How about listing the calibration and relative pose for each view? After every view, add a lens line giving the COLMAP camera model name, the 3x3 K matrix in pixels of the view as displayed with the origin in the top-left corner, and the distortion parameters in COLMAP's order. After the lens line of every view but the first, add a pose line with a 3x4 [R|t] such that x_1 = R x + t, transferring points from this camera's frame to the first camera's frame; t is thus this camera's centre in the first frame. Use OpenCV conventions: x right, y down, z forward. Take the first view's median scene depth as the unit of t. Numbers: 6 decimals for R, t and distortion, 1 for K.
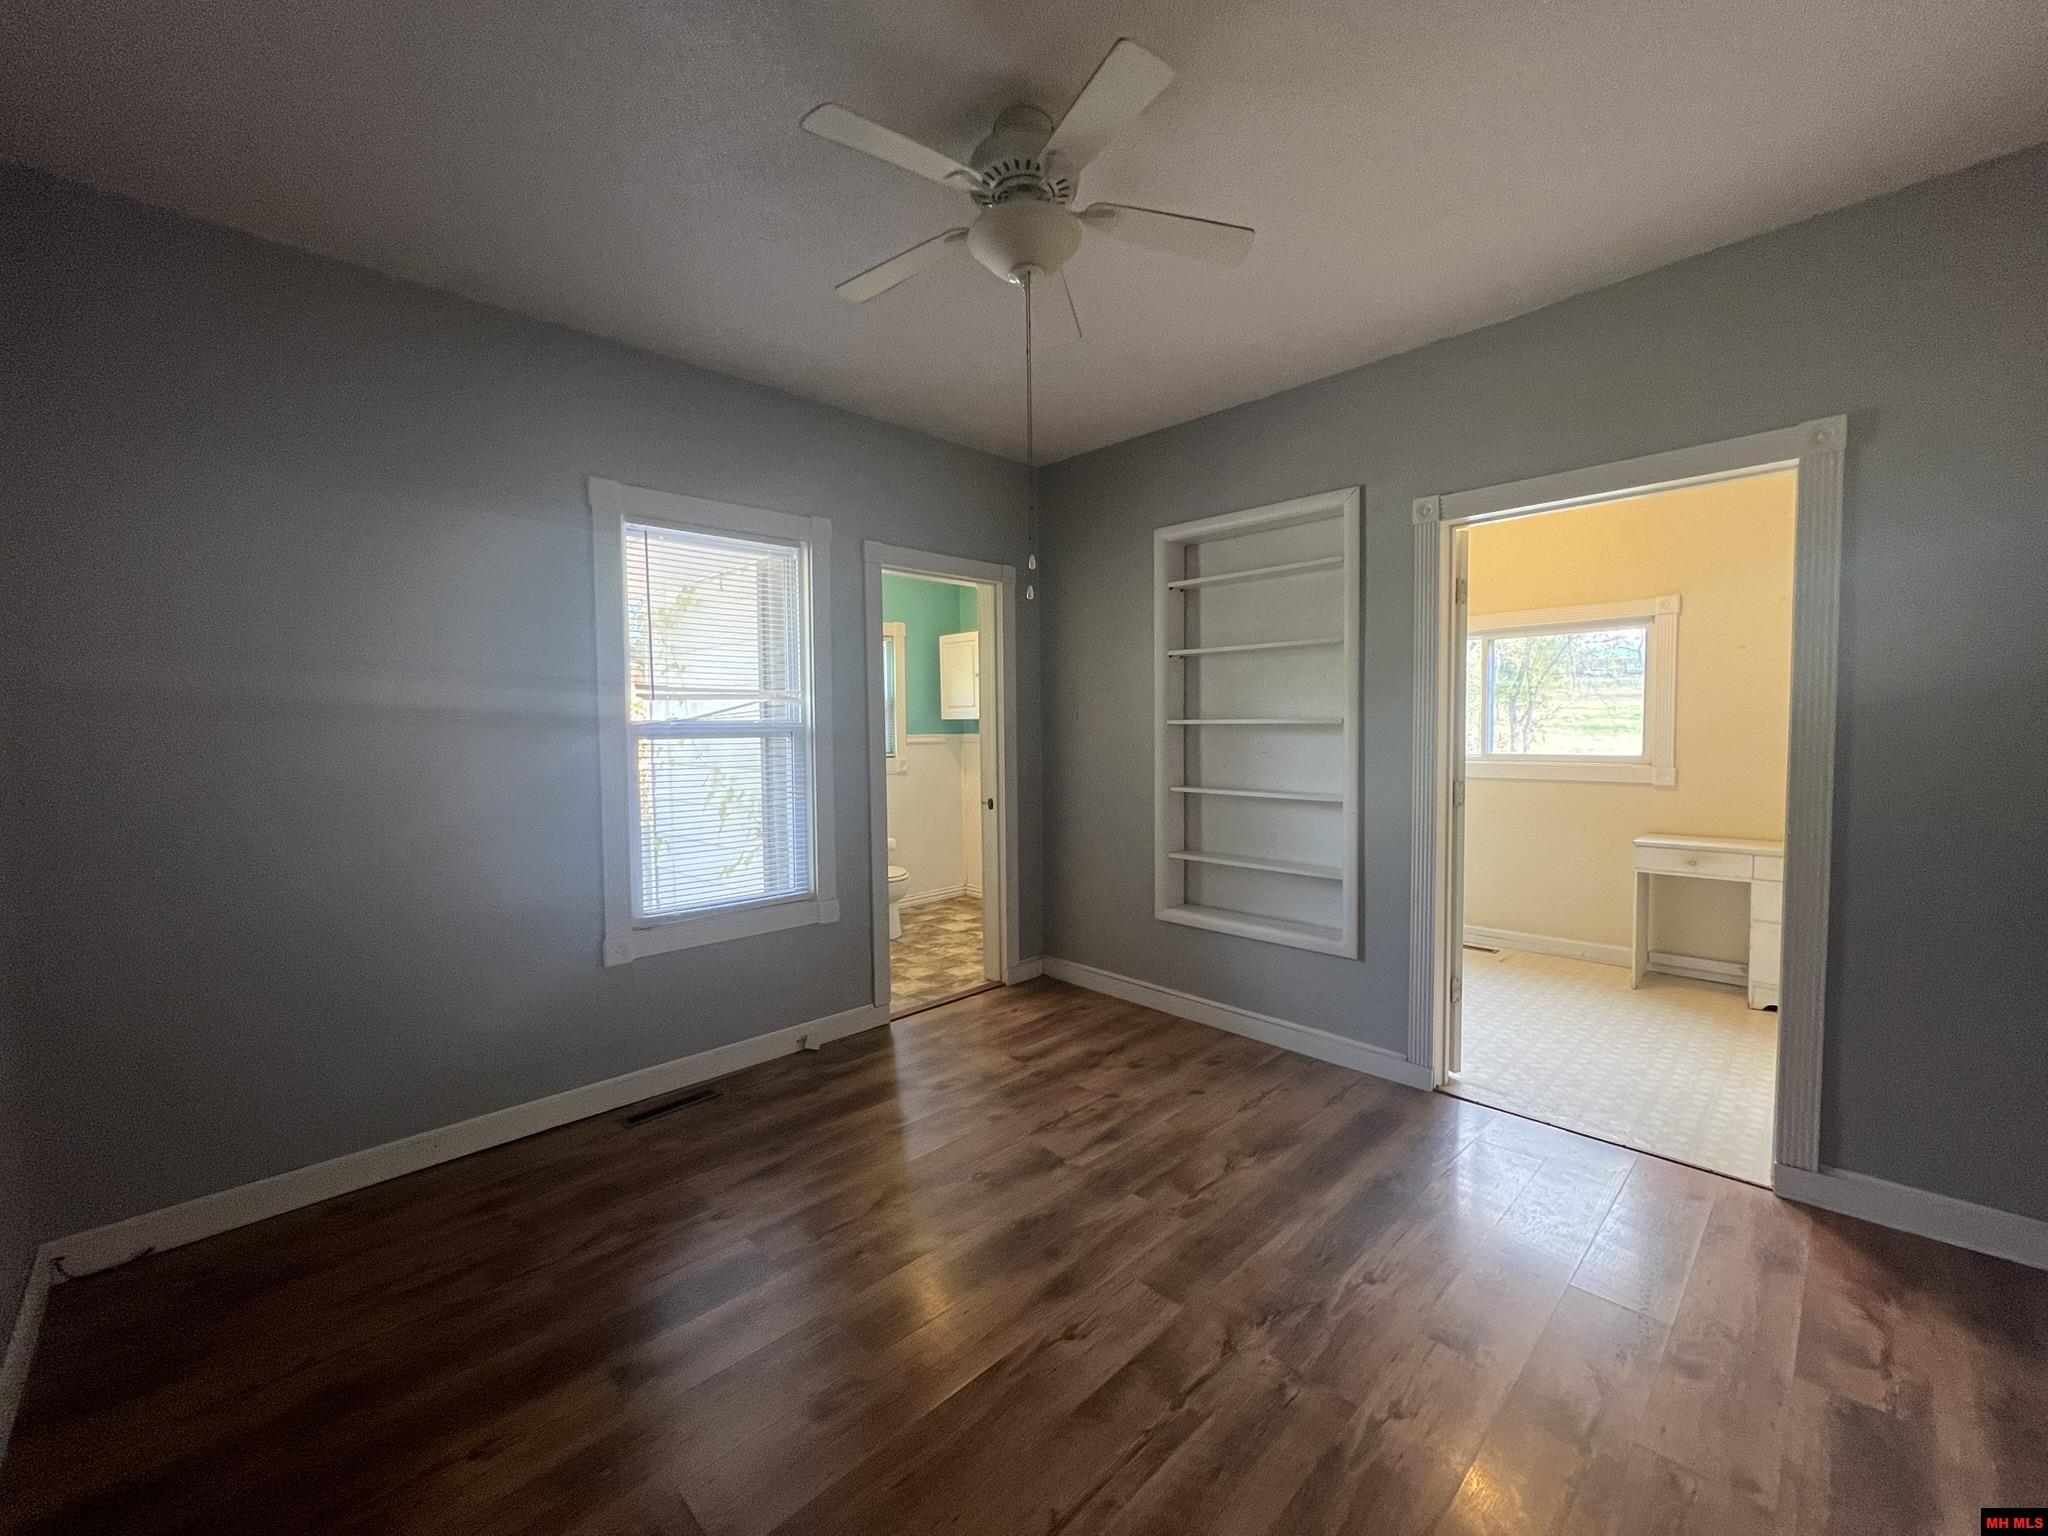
lens RADIAL K [[823.6, 0, 1037.9], [0, 823.6, 757.4], [0, 0, 1]] dist [-0.003088, 0.002637]
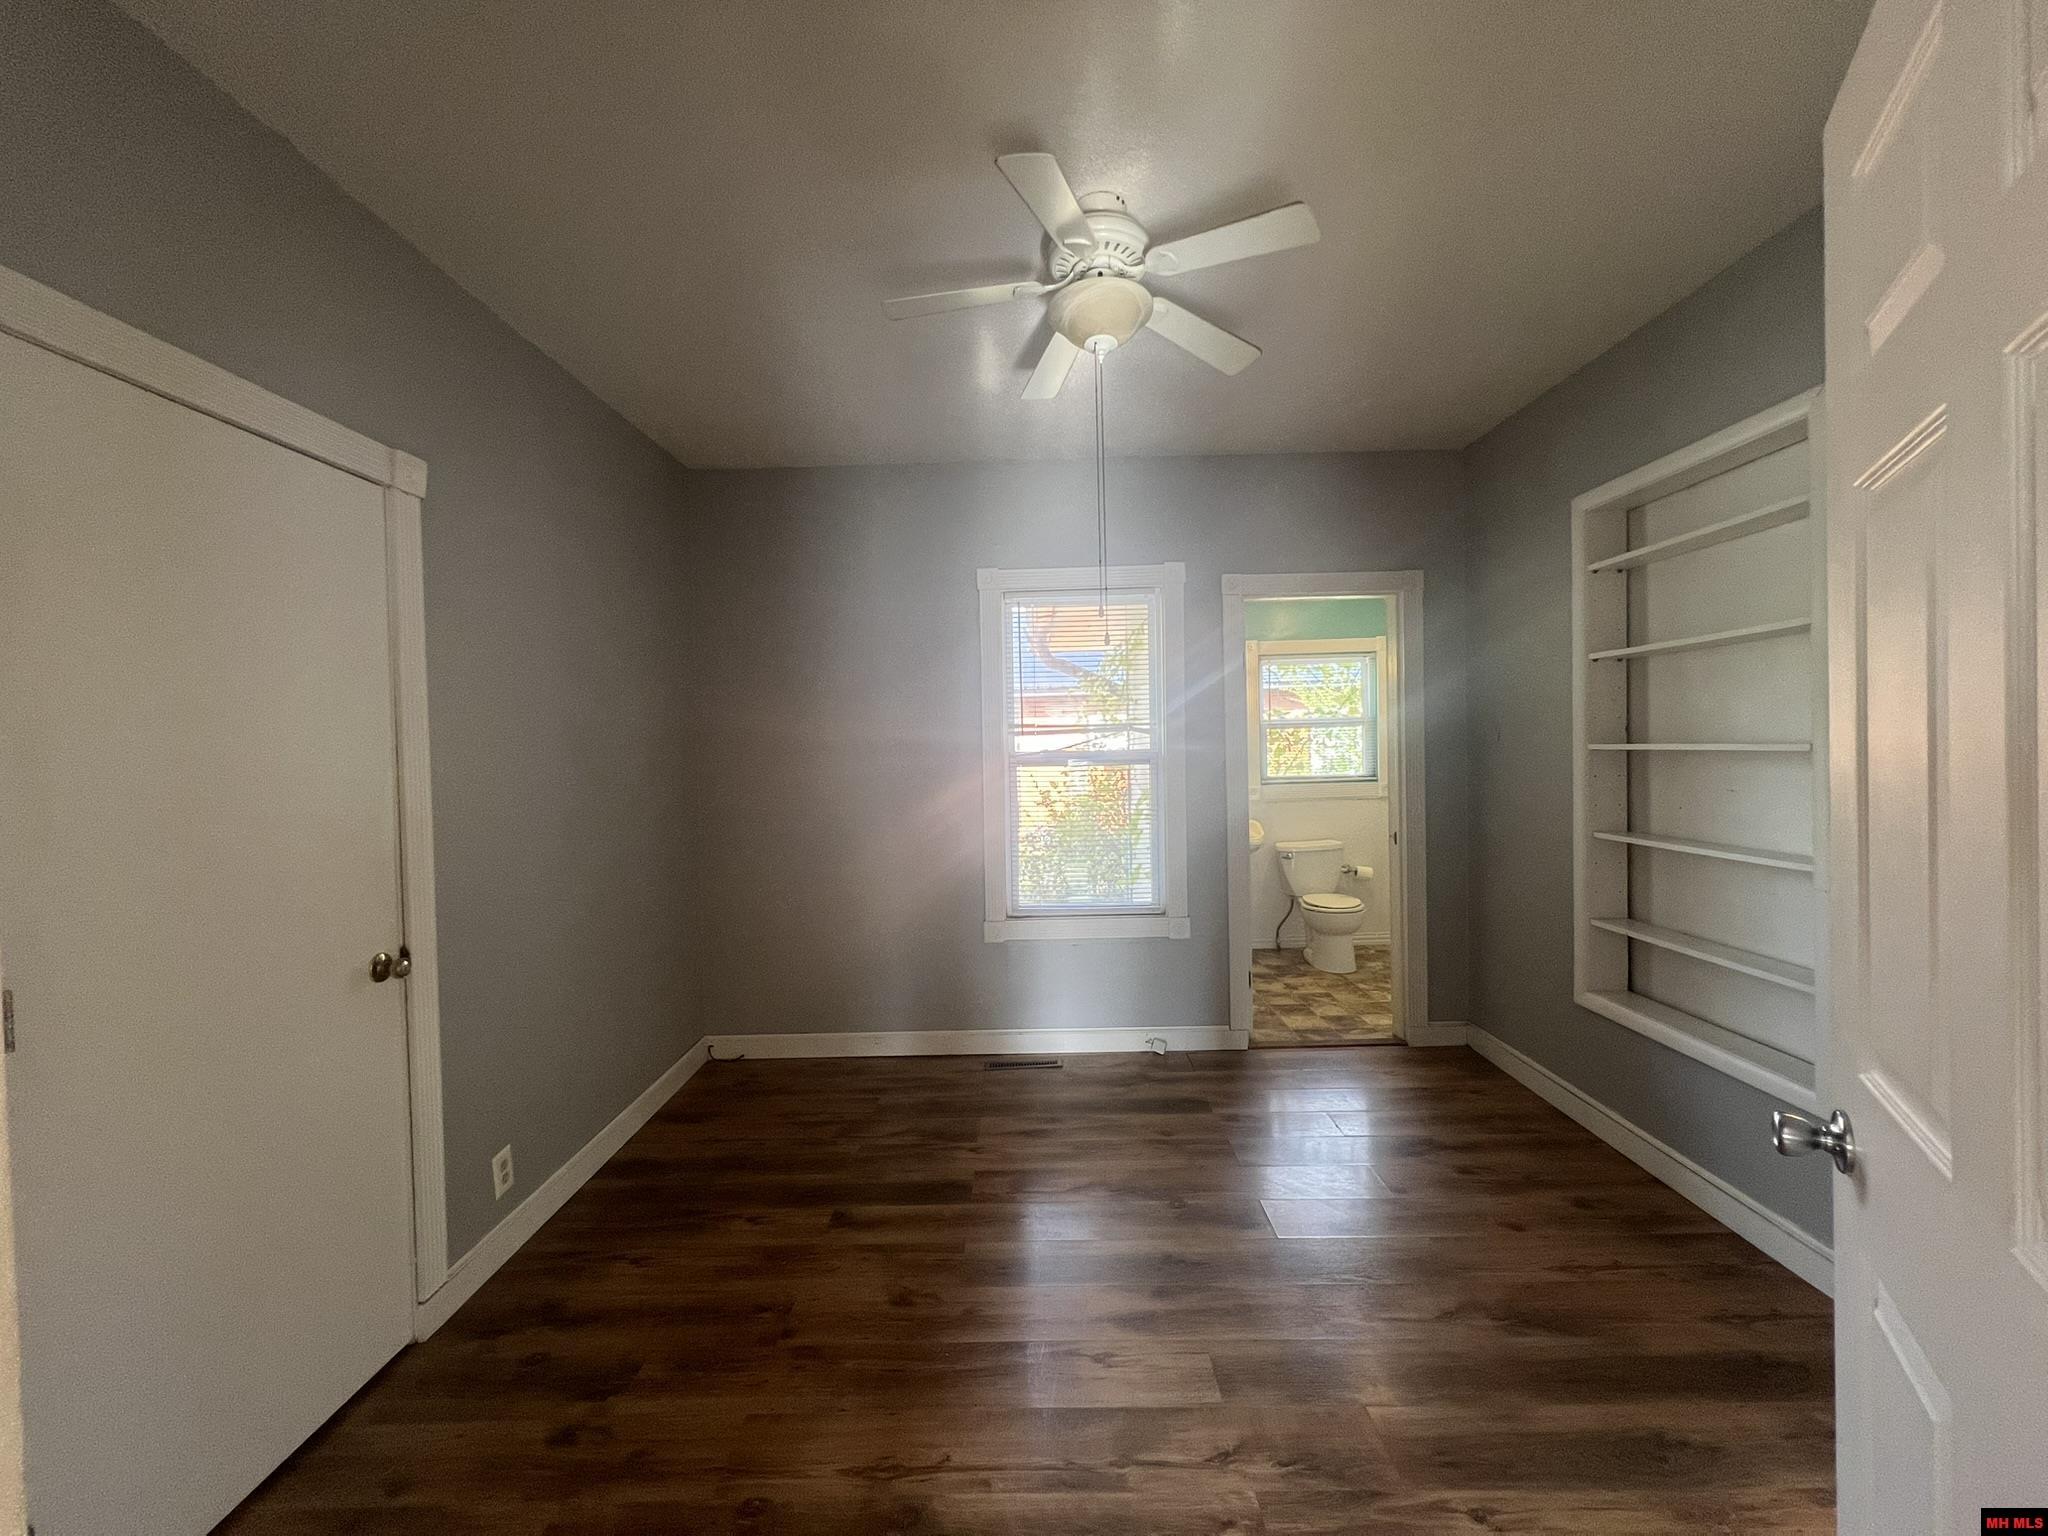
lens RADIAL K [[823.6, 0, 1023.9], [0, 823.6, 764.8], [0, 0, 1]] dist [-0.003088, 0.002637]
pose [[0.705443, 0.006262, -0.708739, 0.329733], [-0.012634, 0.999913, -0.003741, -0.016943], [0.708654, 0.011593, 0.705461, 0.093213]]
